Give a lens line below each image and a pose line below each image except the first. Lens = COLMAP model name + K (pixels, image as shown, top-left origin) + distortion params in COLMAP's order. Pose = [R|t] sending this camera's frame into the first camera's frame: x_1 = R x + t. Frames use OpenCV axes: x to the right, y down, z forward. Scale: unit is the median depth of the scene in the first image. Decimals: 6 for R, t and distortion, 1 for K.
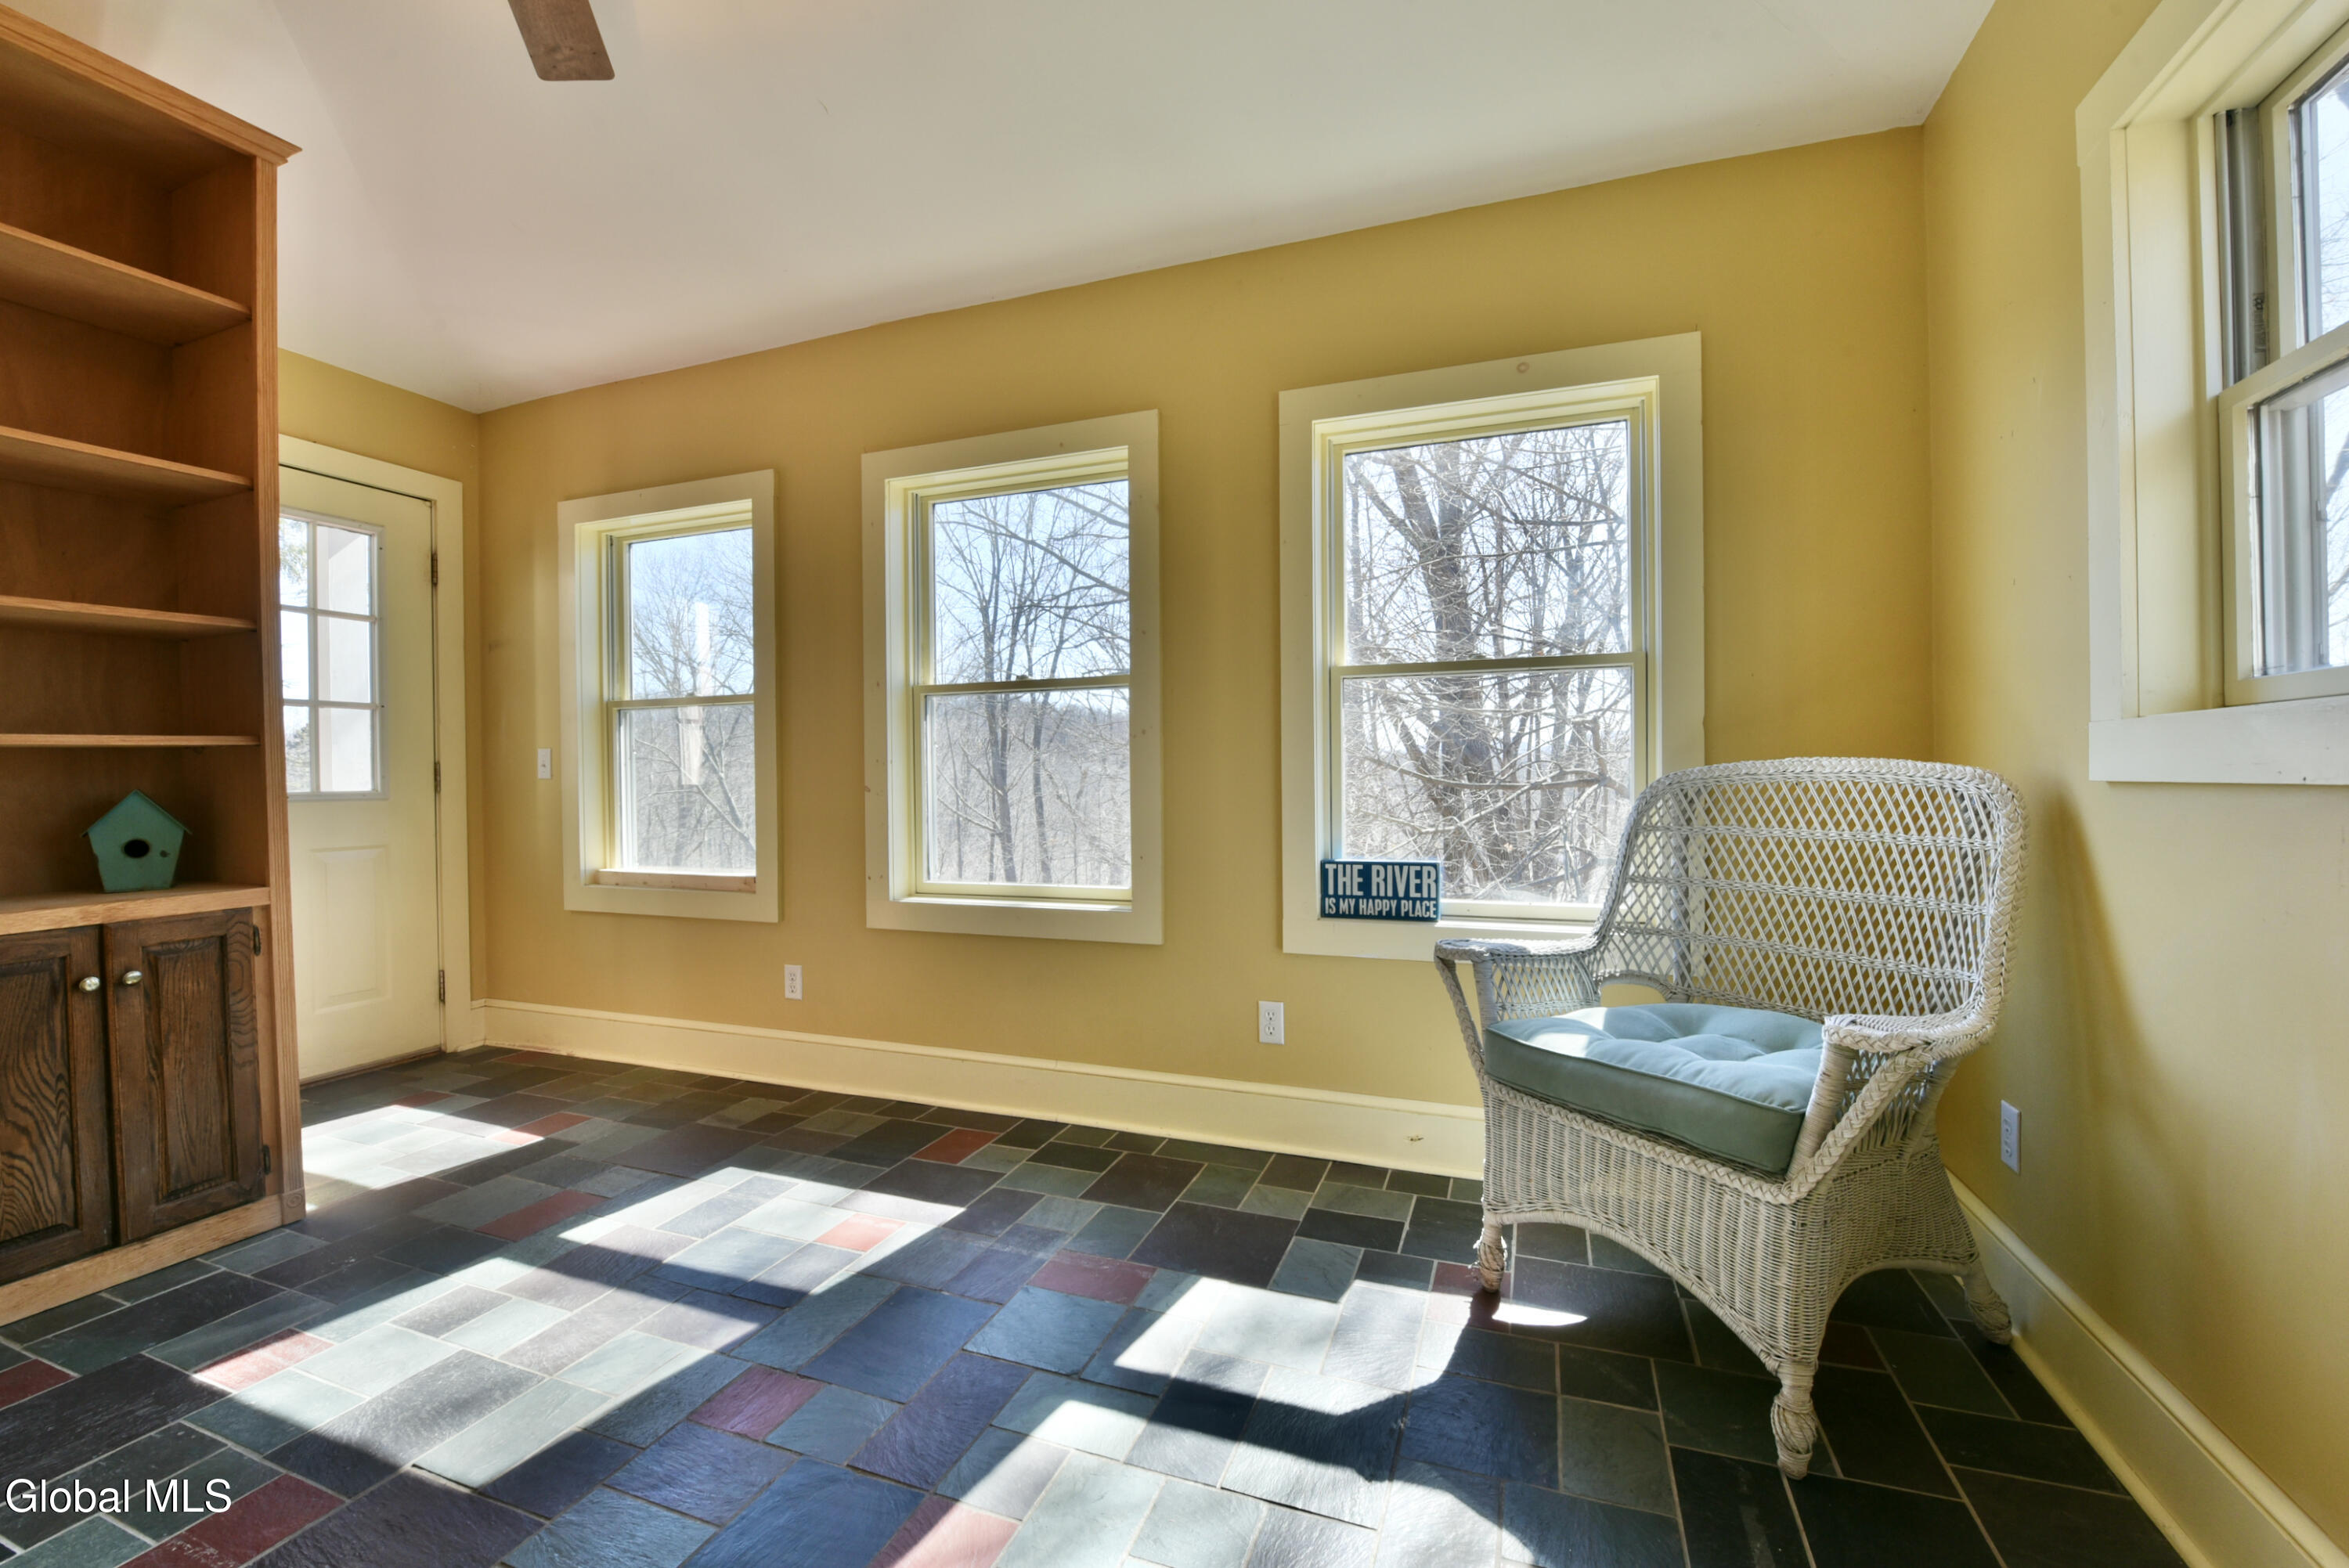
lens RADIAL K [[971.4, 0, 1194.7], [0, 971.4, 784.6], [0, 0, 1]] dist [-0.015012, -0.000296]
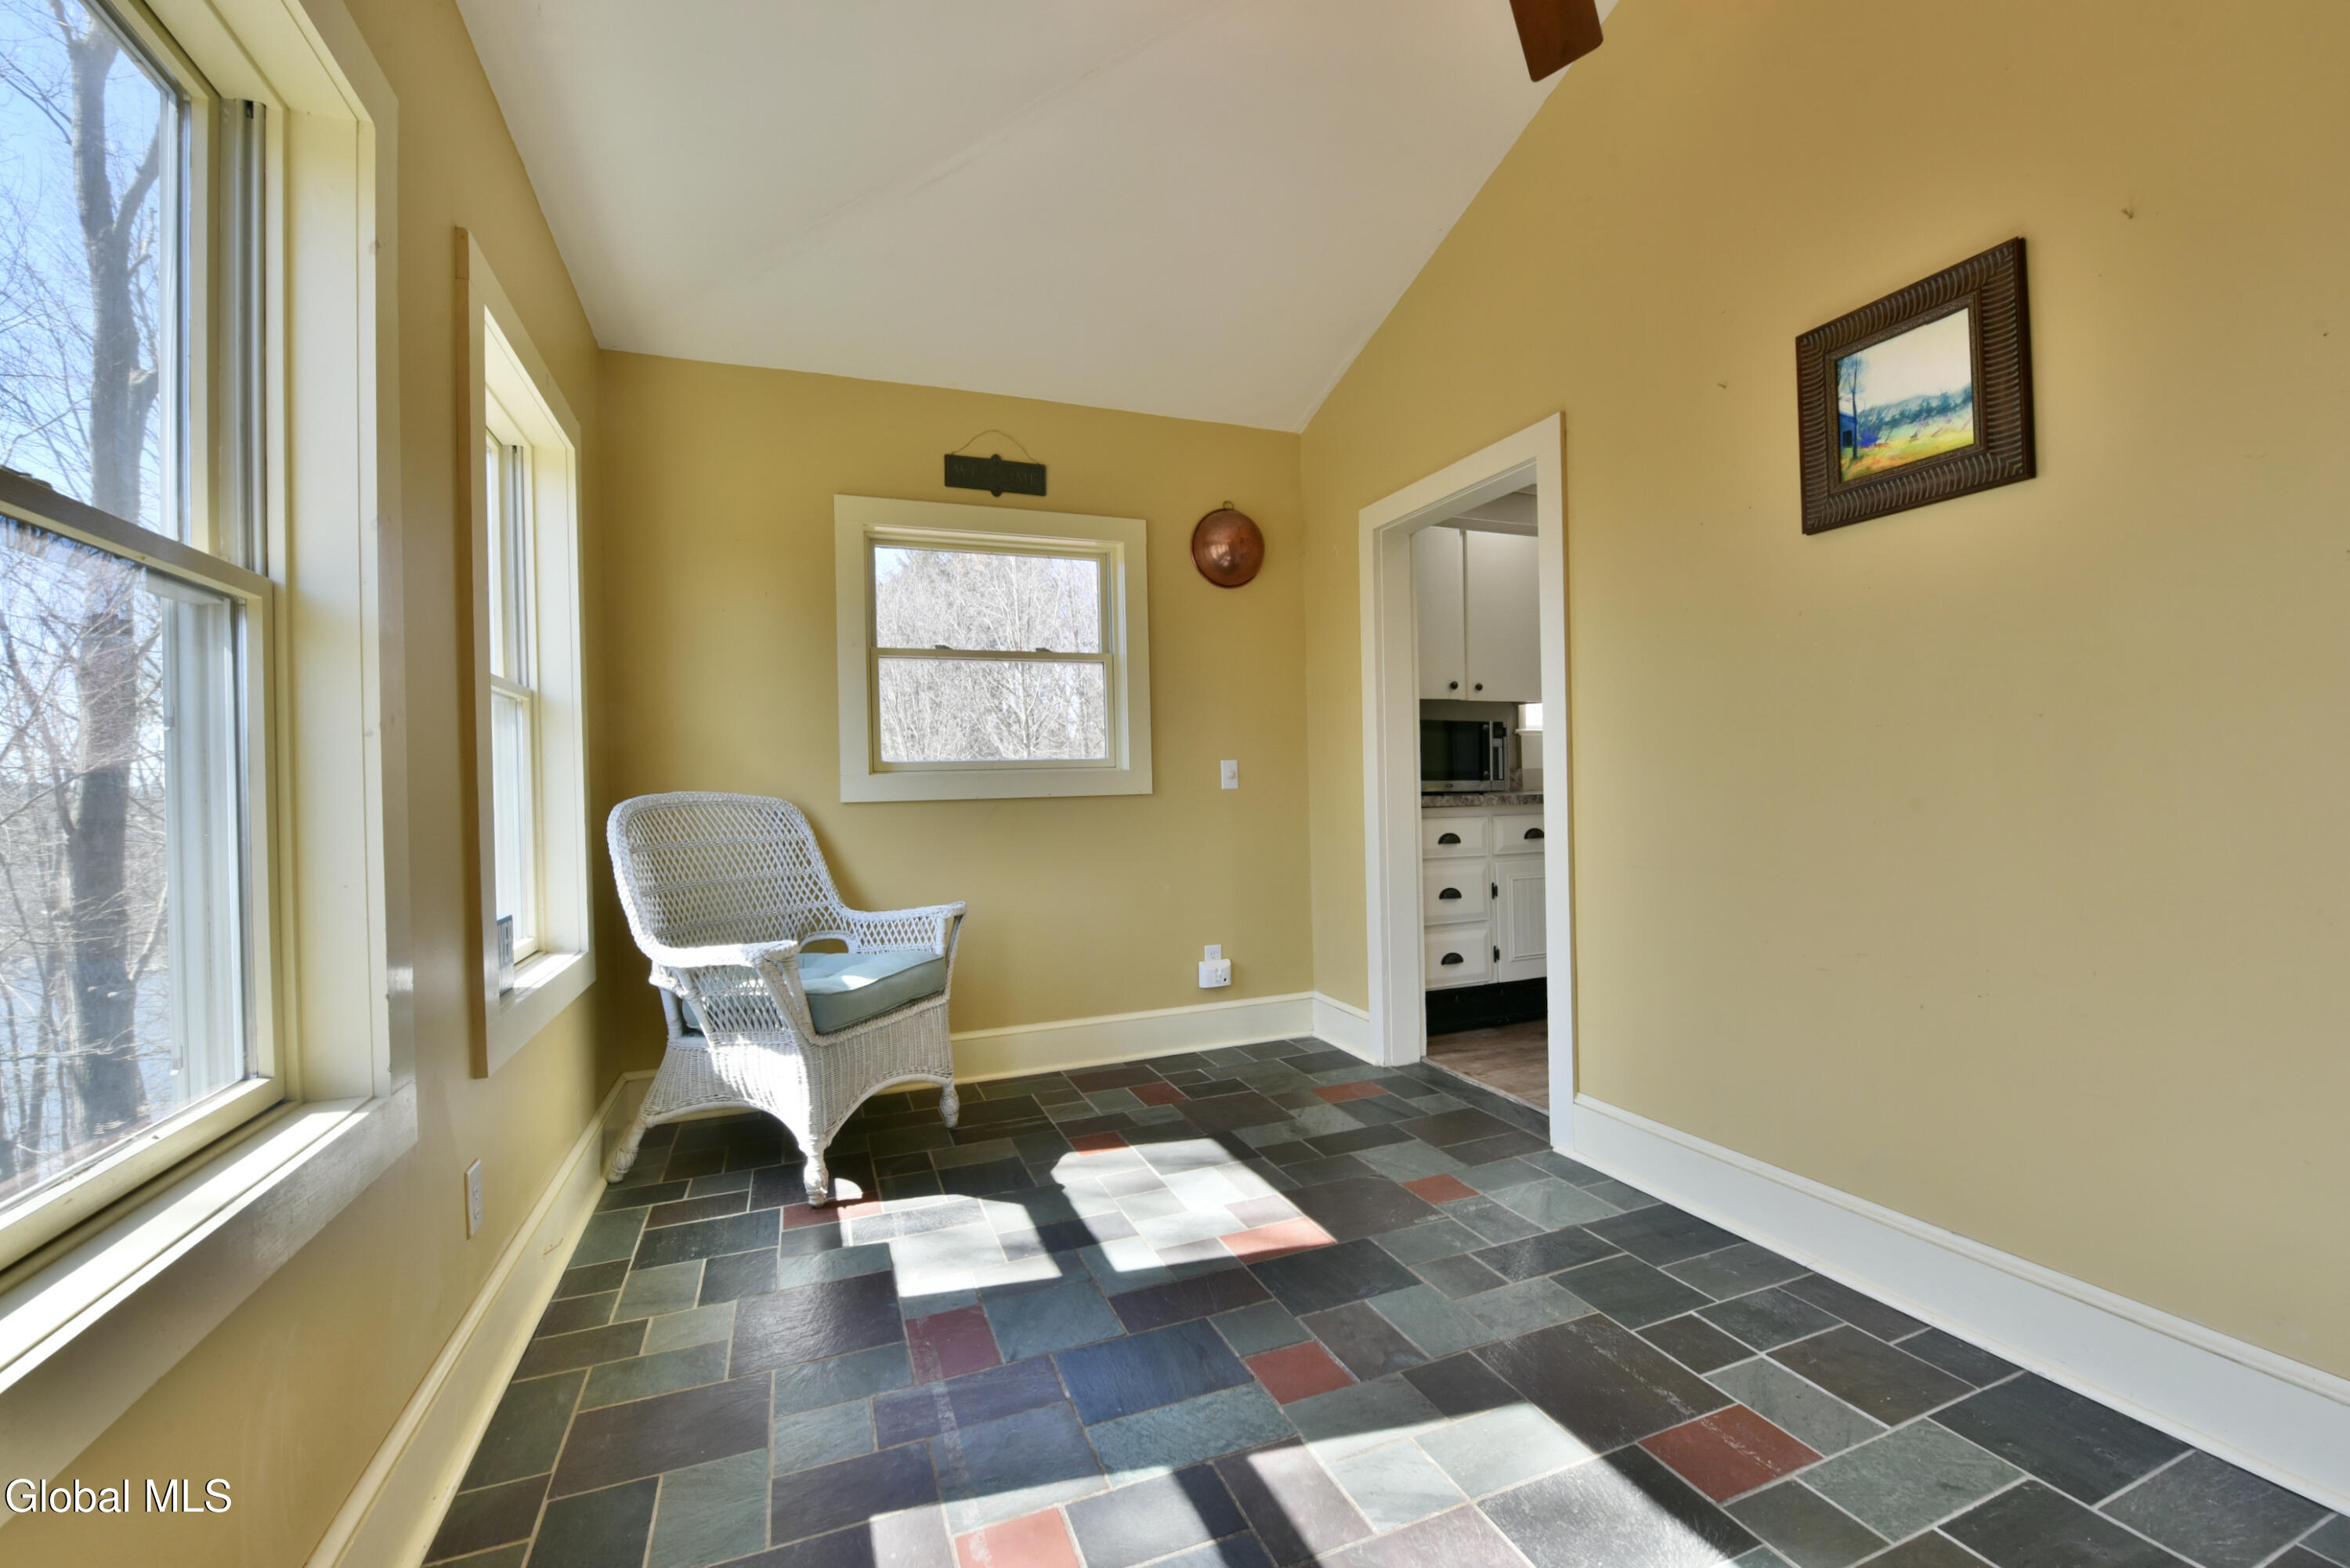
lens RADIAL K [[971.8, 0, 1195.2], [0, 971.8, 784.6], [0, 0, 1]] dist [-0.015012, -0.000296]
pose [[-0.669692, 0.028328, 0.742098, -1.050539], [0.042205, 0.999109, -0.000051, -0.009906], [-0.741439, 0.031286, -0.670291, 1.569895]]
